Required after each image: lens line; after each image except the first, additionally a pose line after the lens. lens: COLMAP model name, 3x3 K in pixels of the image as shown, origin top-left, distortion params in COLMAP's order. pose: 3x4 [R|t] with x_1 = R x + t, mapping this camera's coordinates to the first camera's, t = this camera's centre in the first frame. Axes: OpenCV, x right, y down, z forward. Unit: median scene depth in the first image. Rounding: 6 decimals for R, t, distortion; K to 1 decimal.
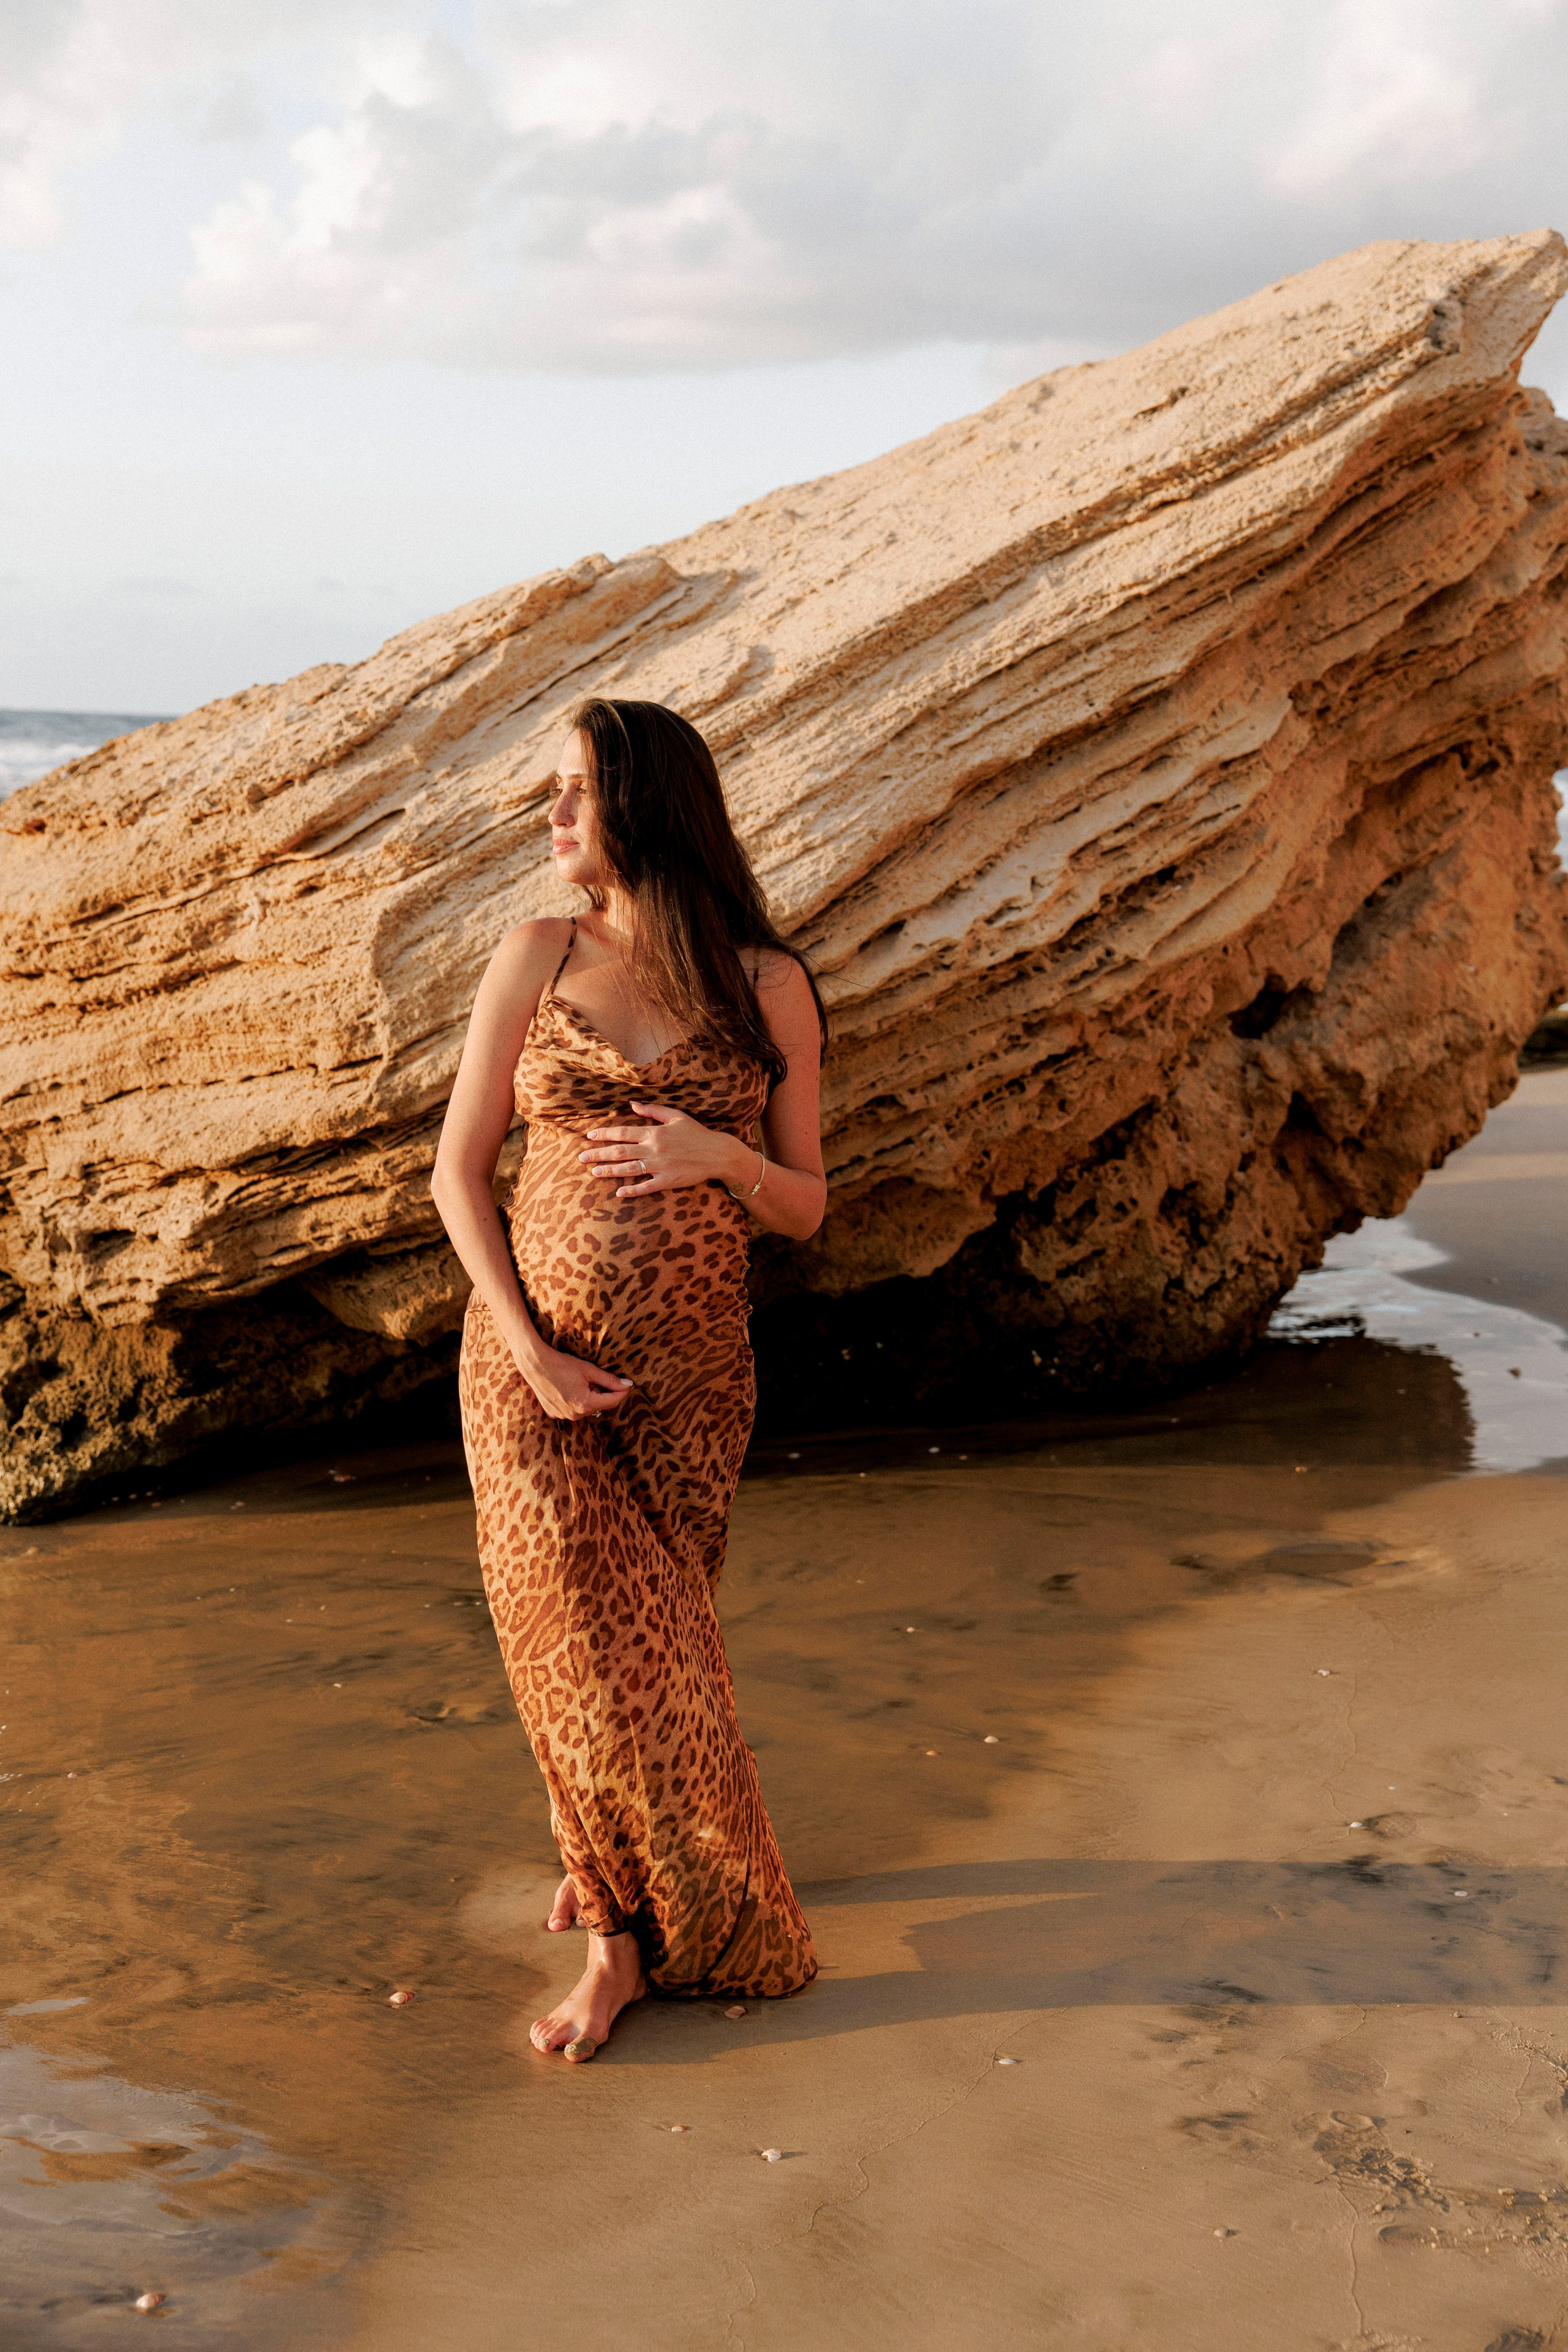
lens RADIAL K [[3116.5, 0, 784.0], [0, 3116.5, 1176.0], [0, 0, 1]] dist [0.085417, 0.044348]
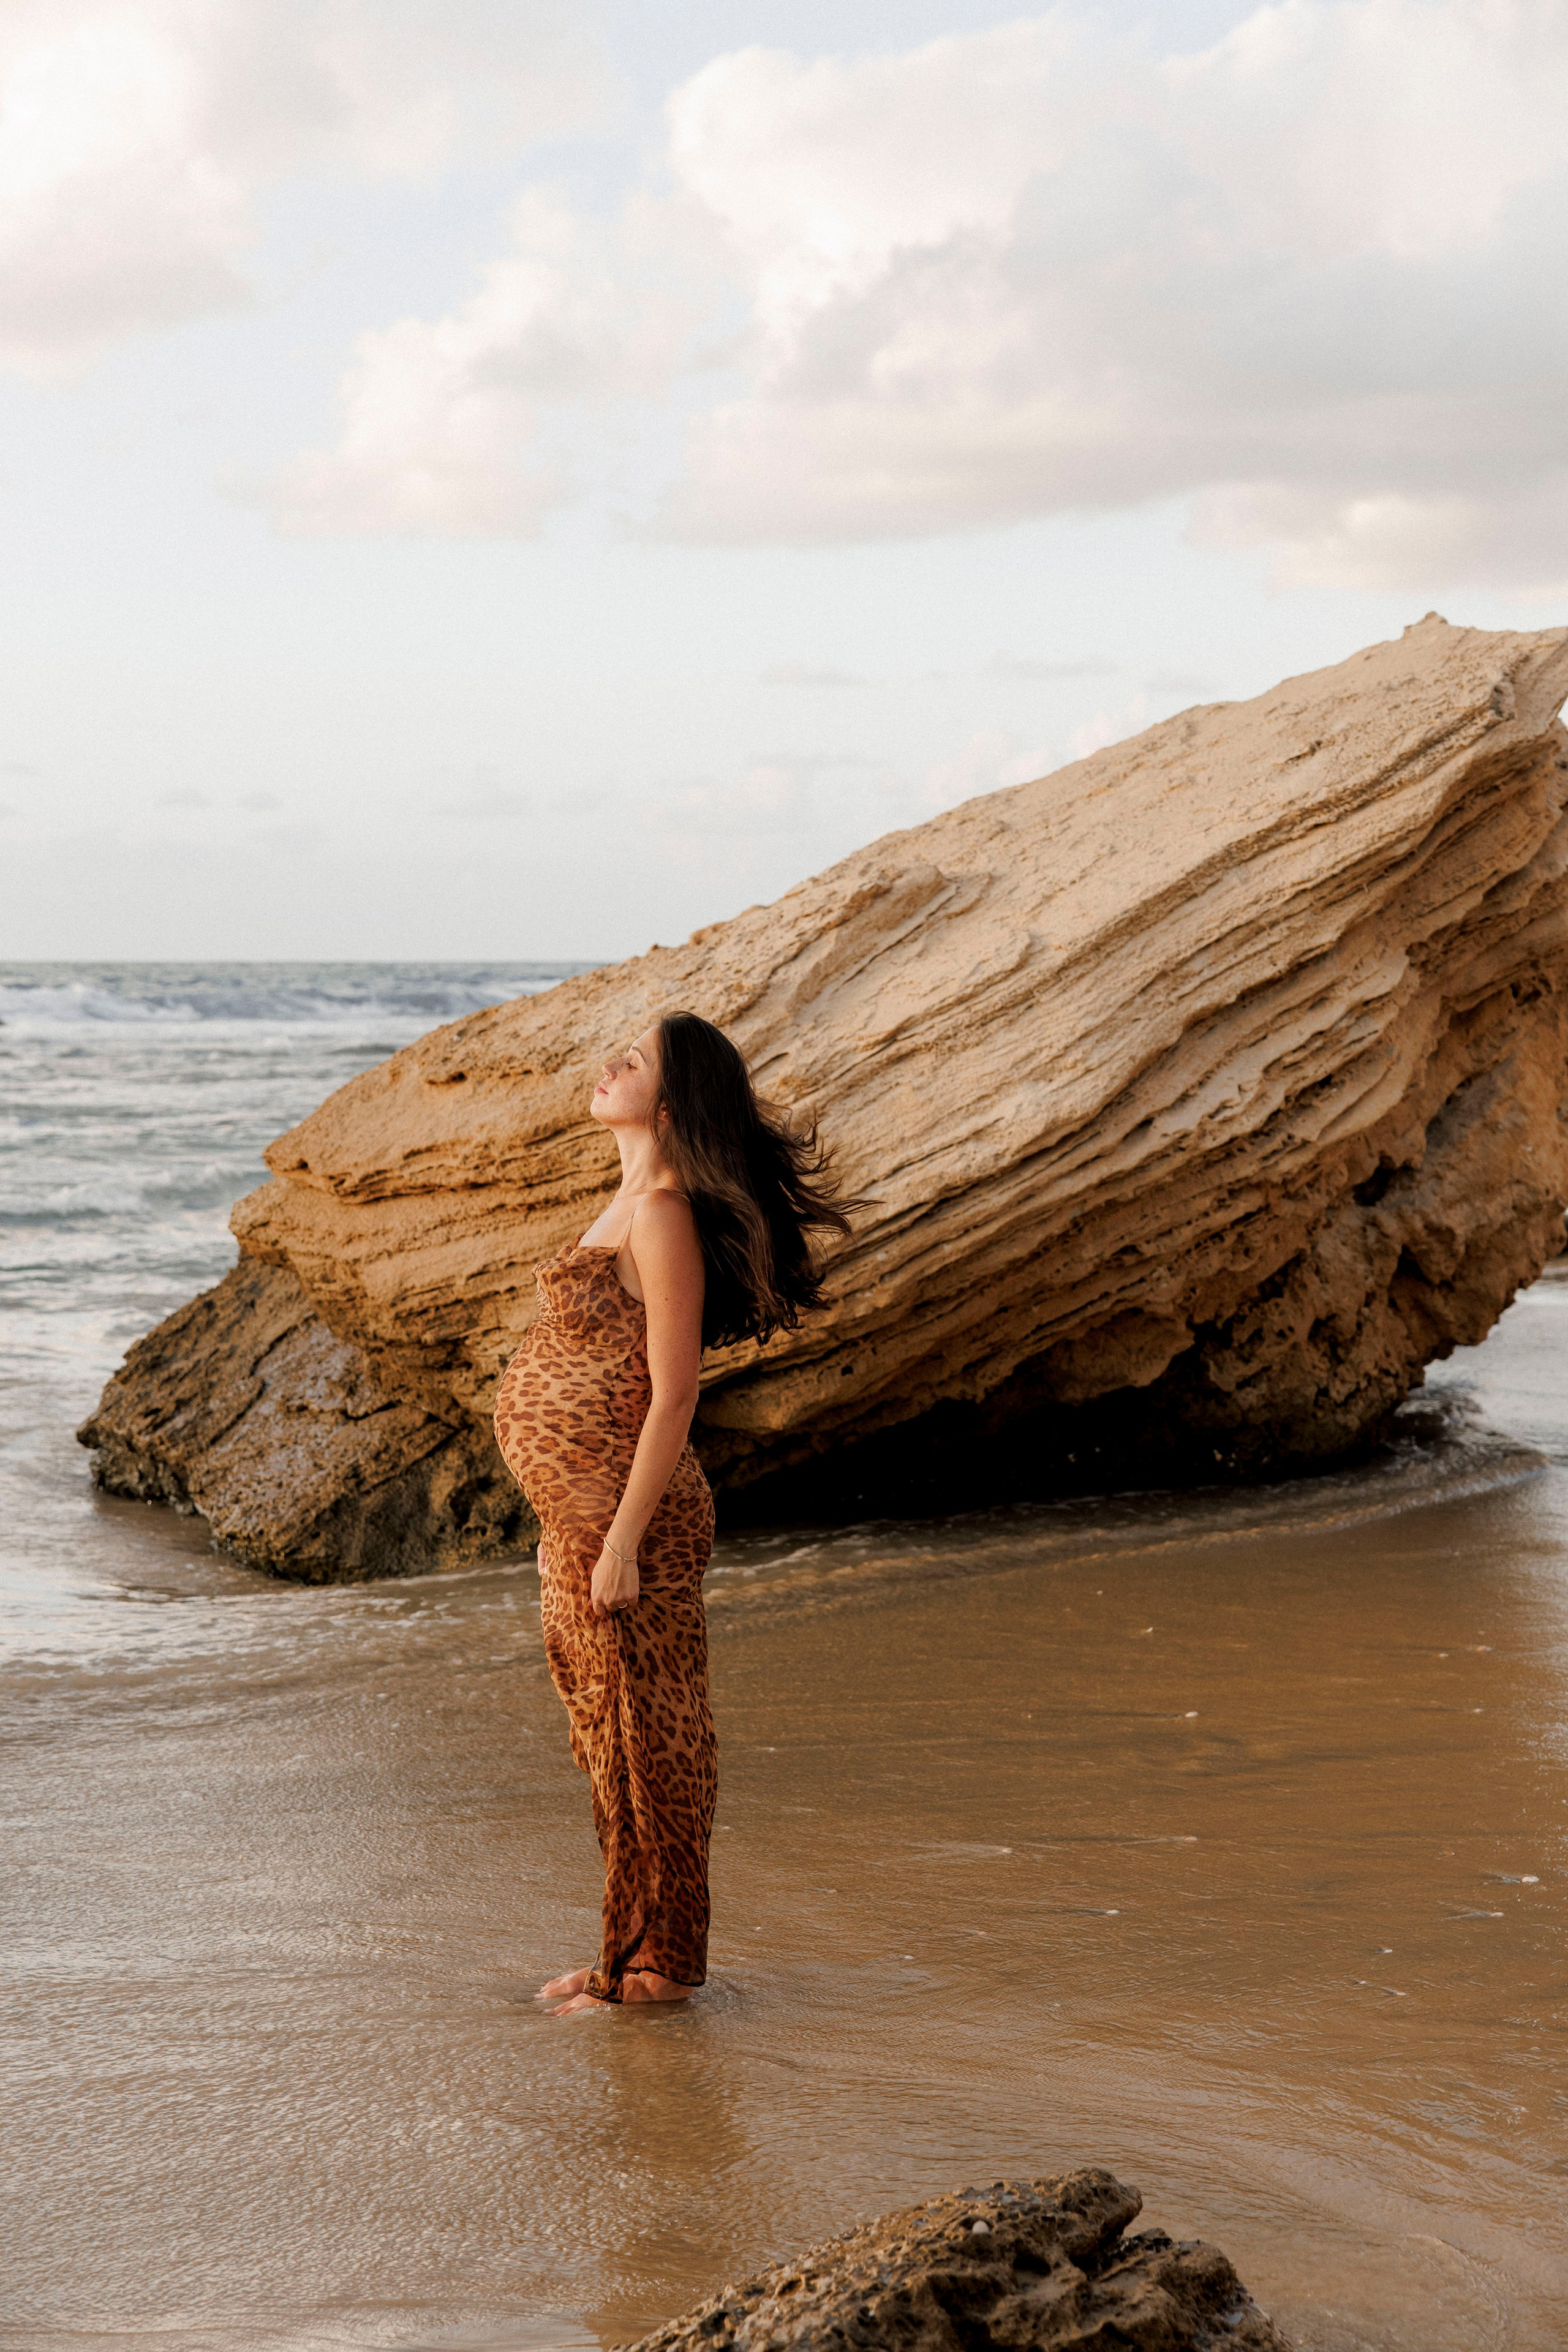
lens RADIAL K [[3442.9, 0, 856.8], [0, 3442.9, 1168.4], [0, 0, 1]] dist [0.154523, -0.022594]
pose [[0.998300, -0.034308, 0.047119, -0.162593], [0.038019, 0.996050, -0.080246, 0.059498], [-0.044180, 0.081901, 0.995661, -0.536888]]
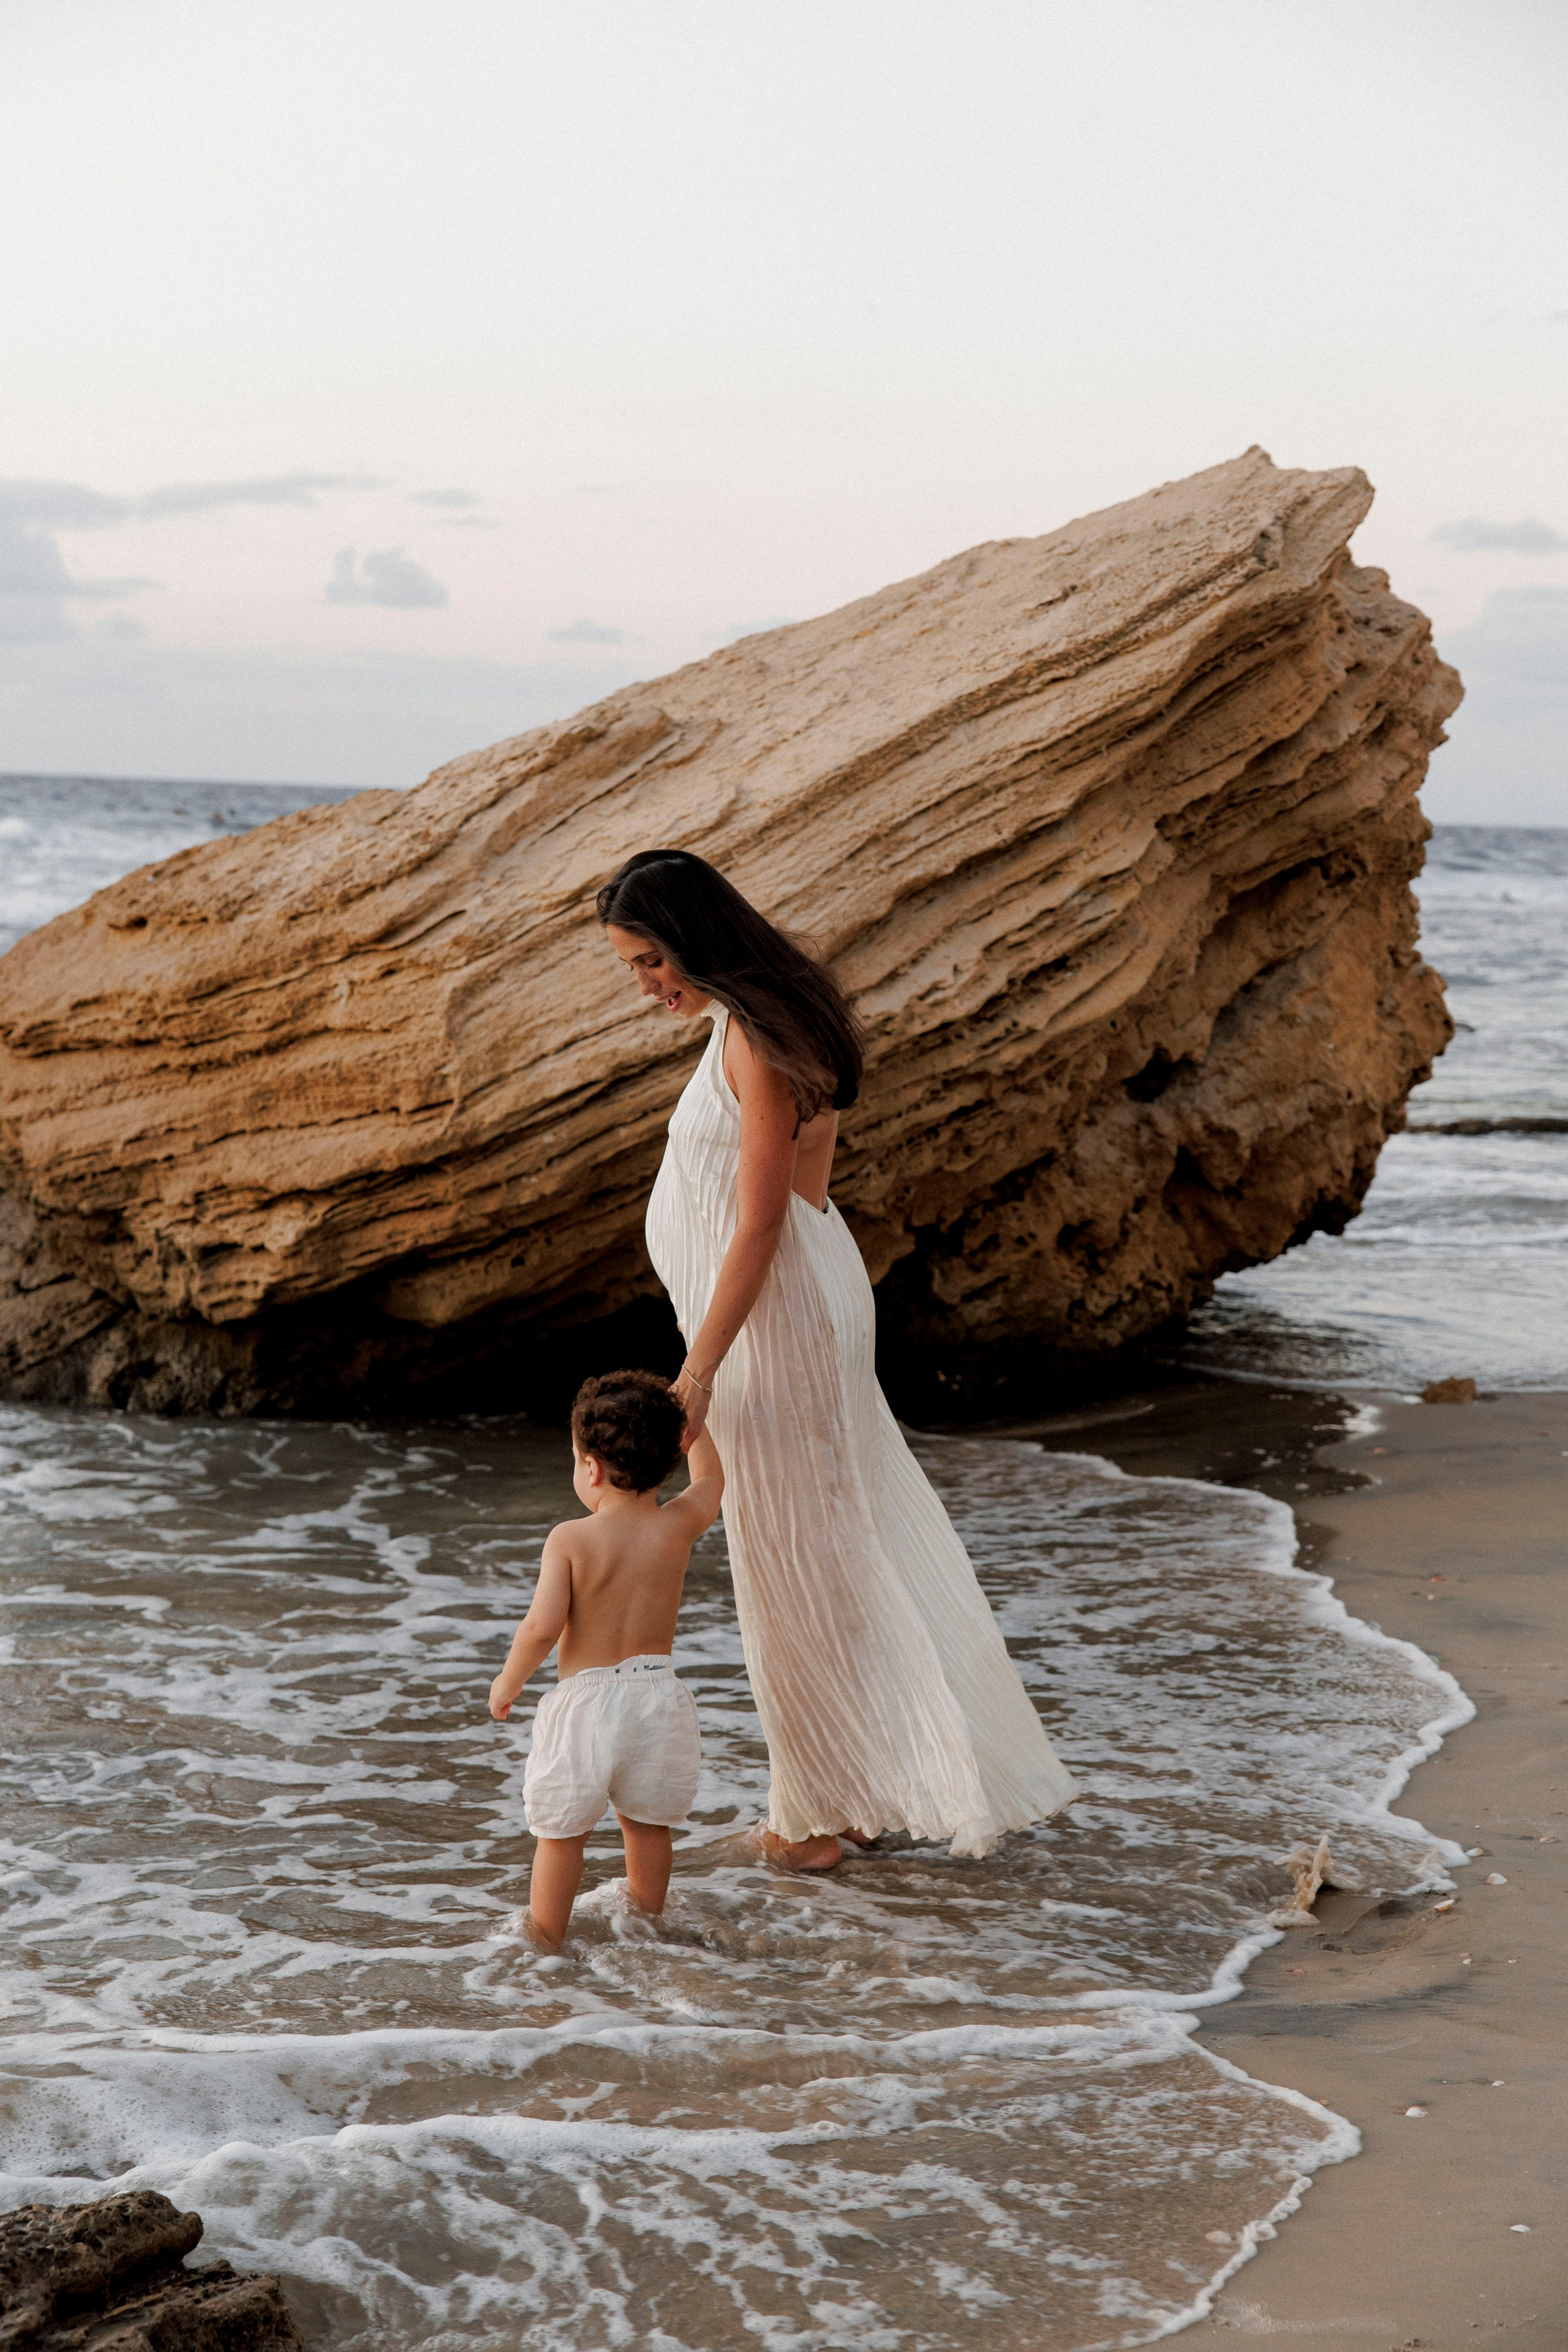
lens RADIAL K [[3706.5, 0, 784.0], [0, 3706.5, 1176.0], [0, 0, 1]] dist [0.163825, 0.082309]
pose [[0.999794, 0.003008, 0.020094, -0.020839], [-0.002161, 0.999112, -0.042074, 0.054201], [-0.020202, 0.042022, 0.998912, -0.509267]]
